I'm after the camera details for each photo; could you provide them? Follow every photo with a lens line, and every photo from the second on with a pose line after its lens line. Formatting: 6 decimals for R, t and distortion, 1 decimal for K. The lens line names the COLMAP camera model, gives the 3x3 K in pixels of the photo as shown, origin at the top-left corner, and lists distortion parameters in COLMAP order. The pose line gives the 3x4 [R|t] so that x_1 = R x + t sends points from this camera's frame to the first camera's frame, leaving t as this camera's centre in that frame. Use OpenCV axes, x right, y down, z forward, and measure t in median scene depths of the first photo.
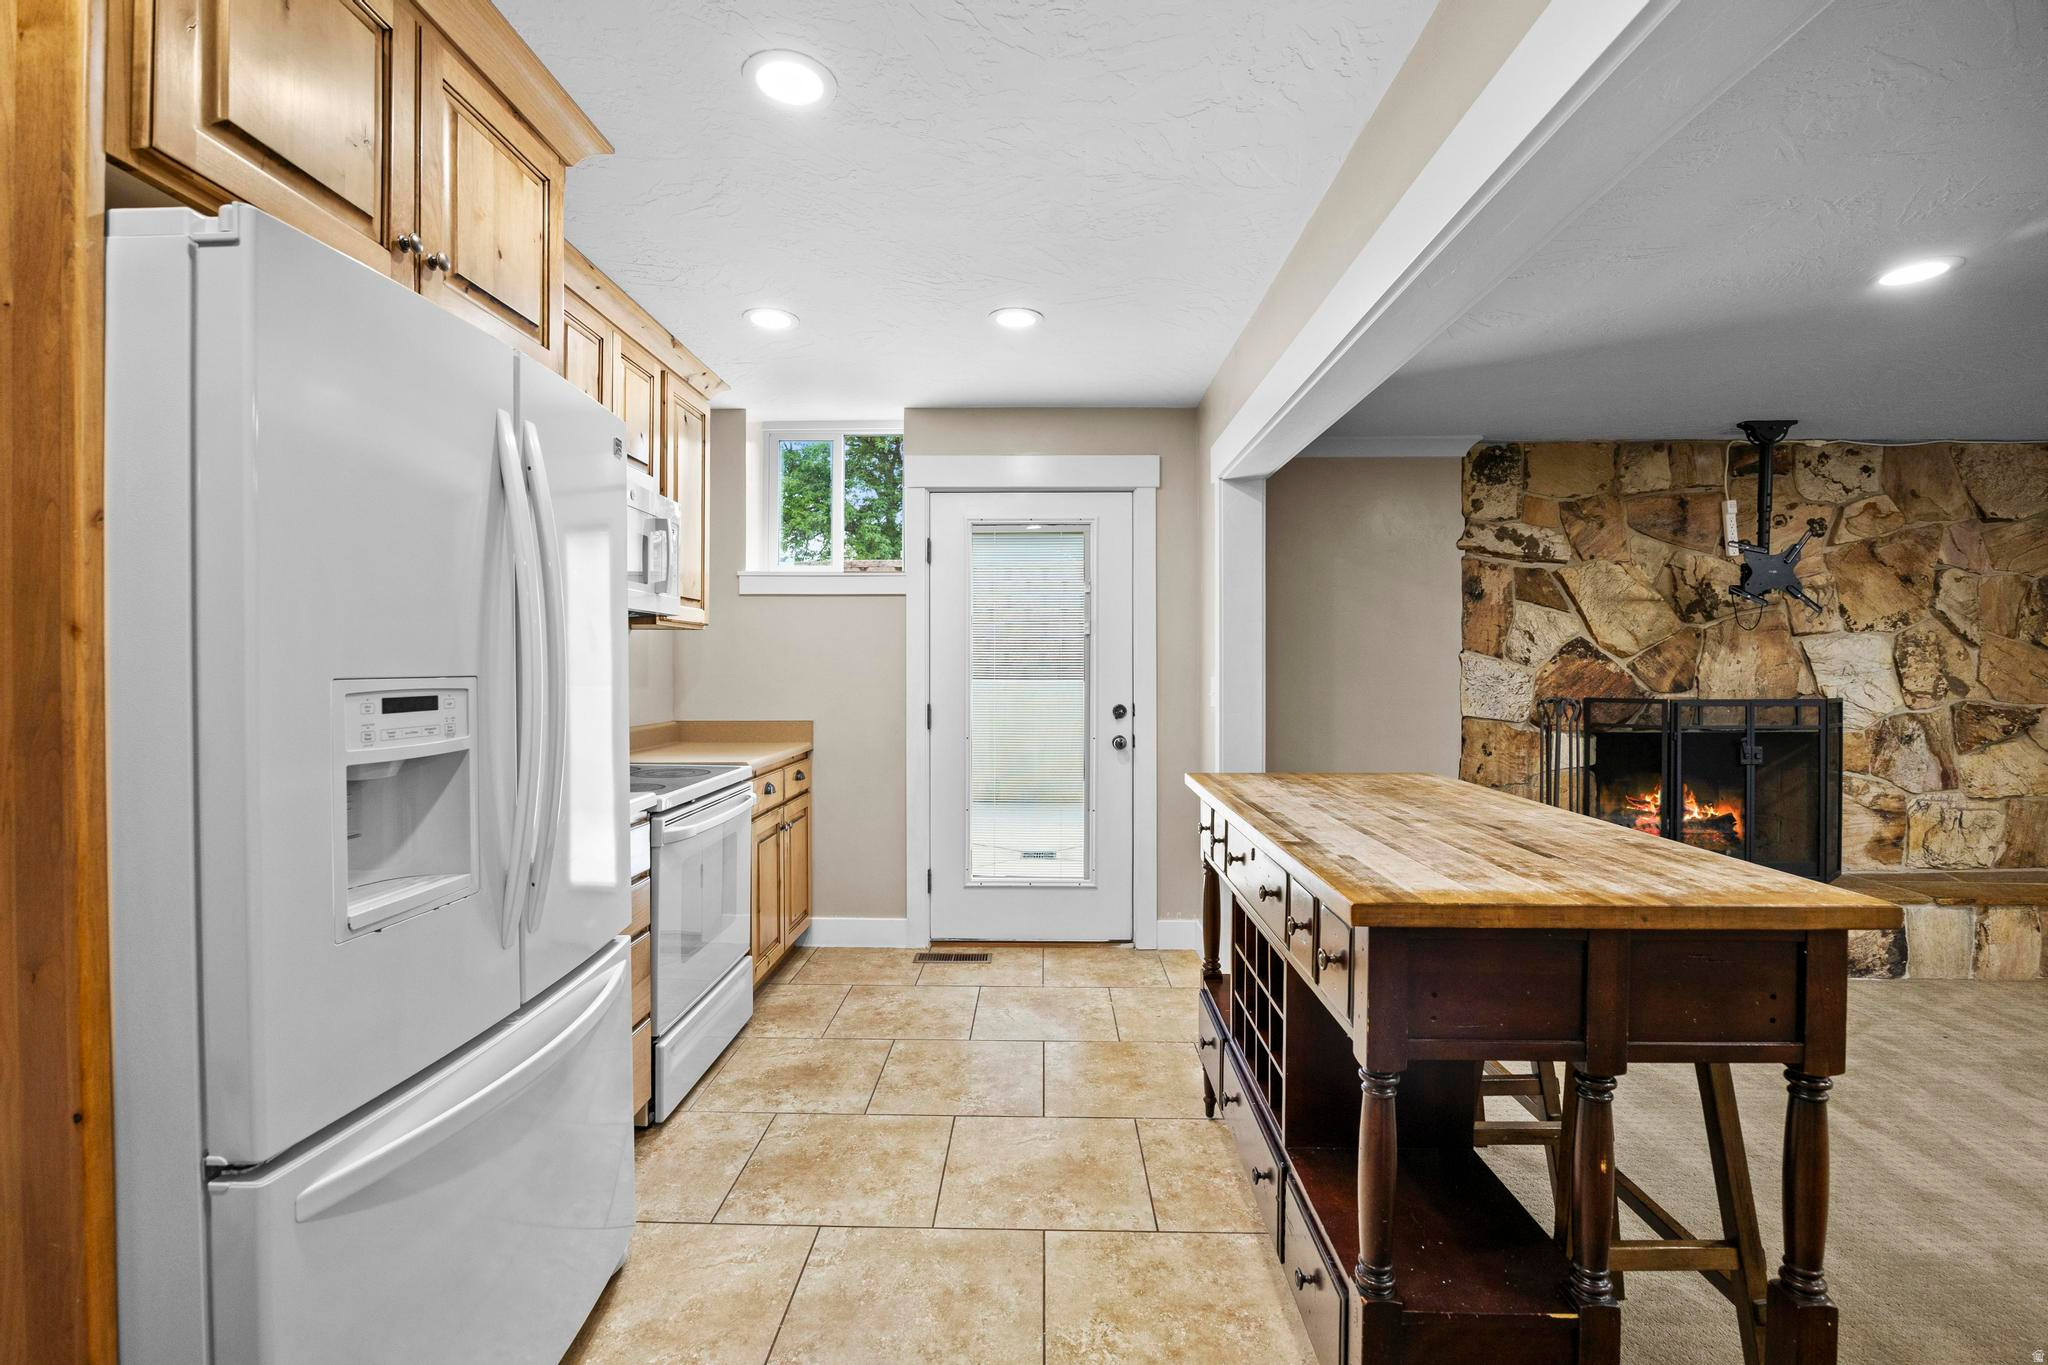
lens RADIAL K [[908.2, 0, 1024.5], [0, 908.2, 675.5], [0, 0, 1]] dist [0.000514, 0.000022]
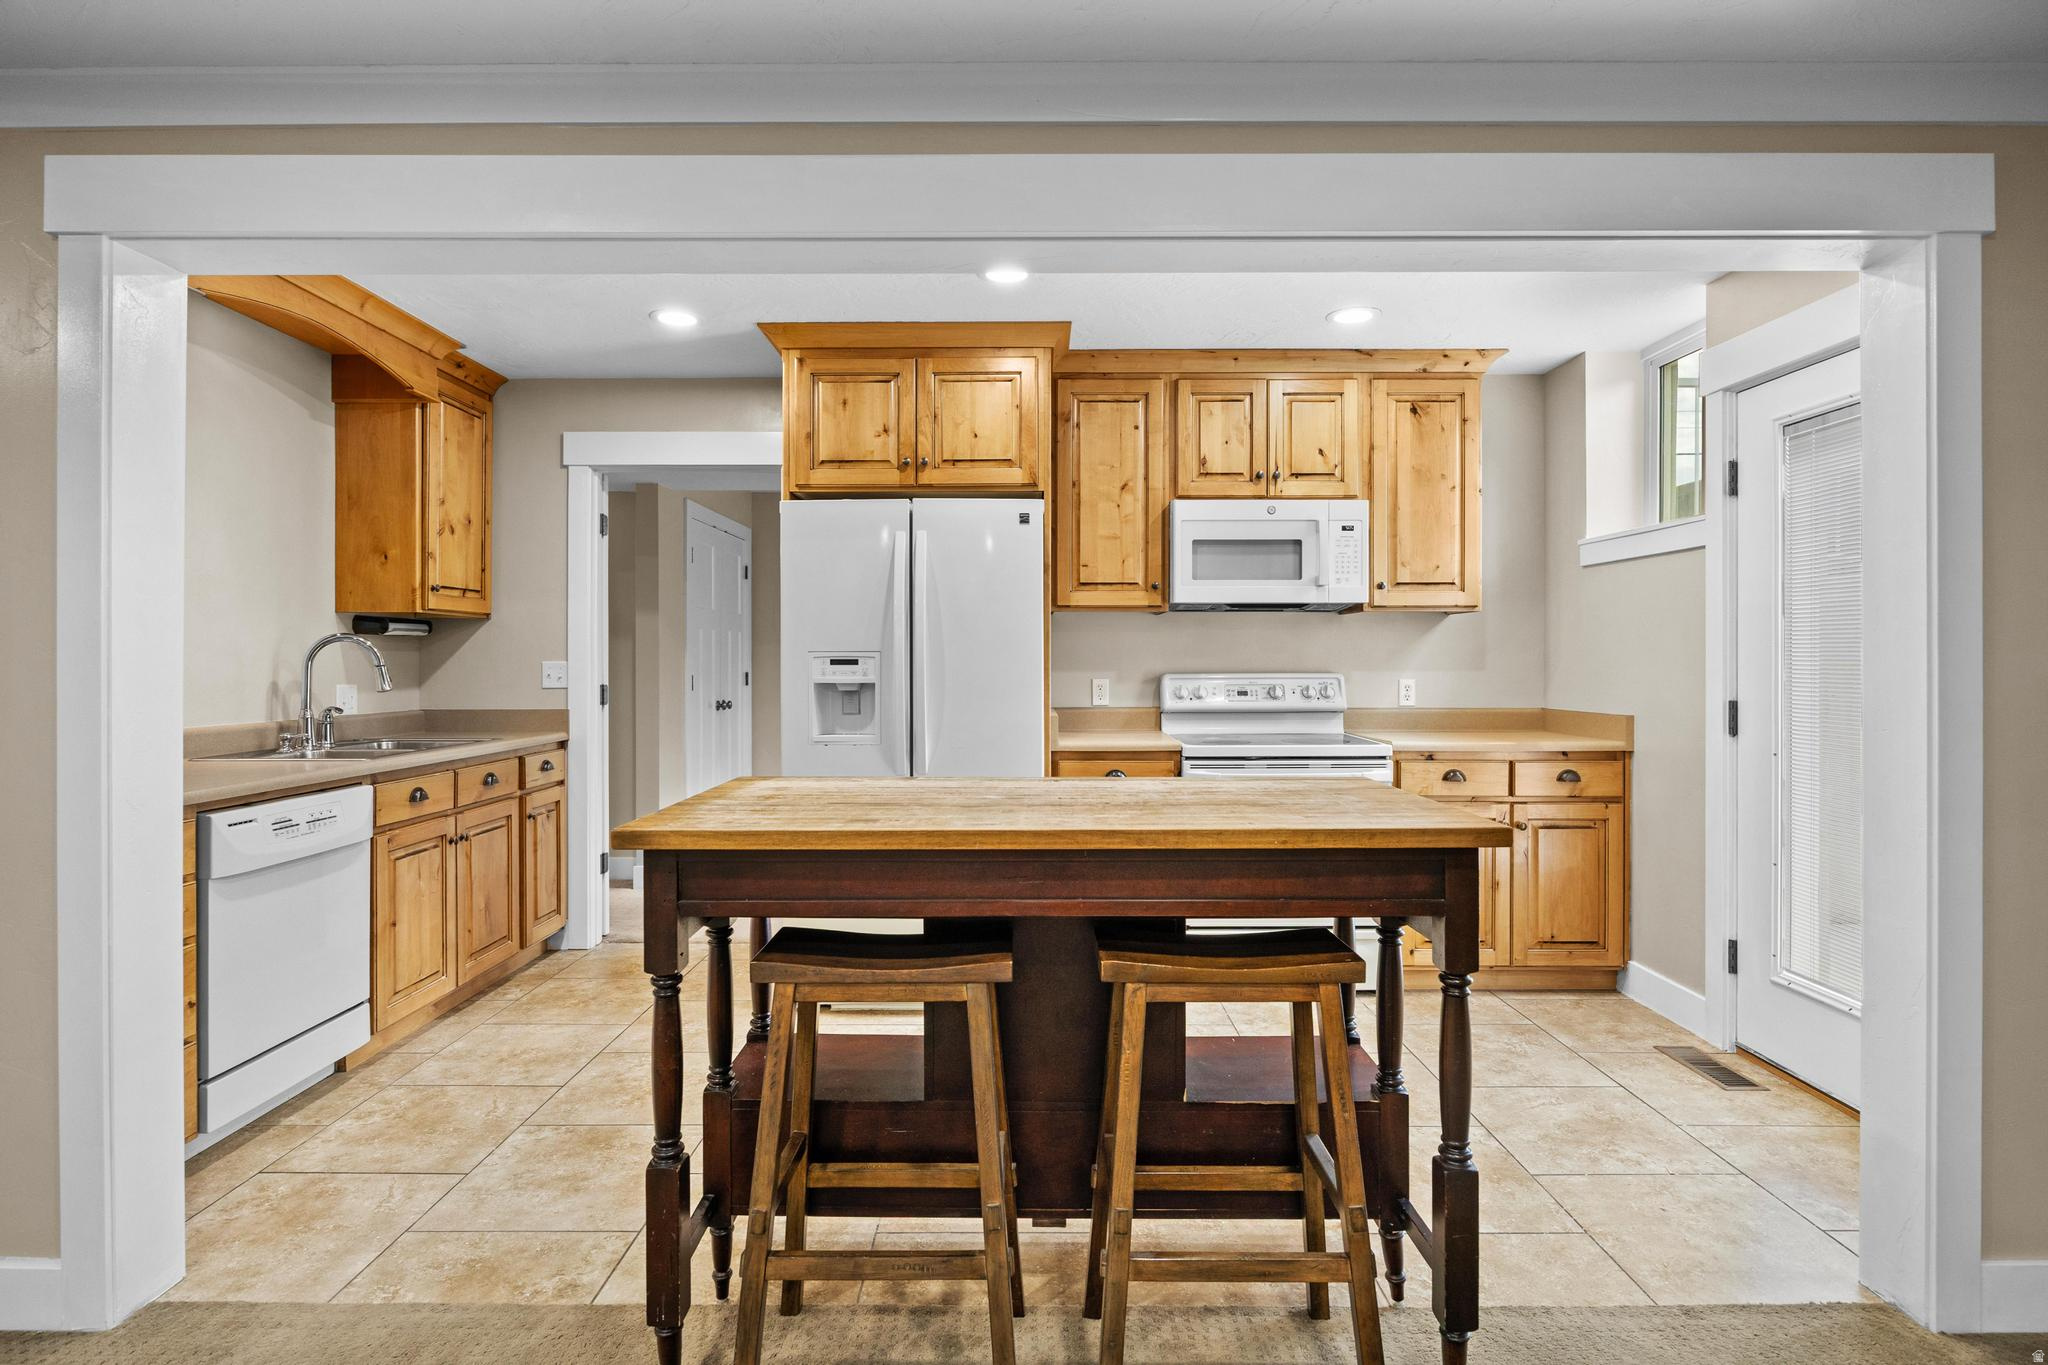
lens RADIAL K [[1055.5, 0, 1020.8], [0, 1055.5, 668.7], [0, 0, 1]] dist [0.001190, 0.000032]
pose [[0.001169, 0.006581, -0.999978, 0.722051], [-0.010966, 0.999918, 0.006567, 0.008170], [0.999939, 0.010958, 0.001241, 0.472265]]
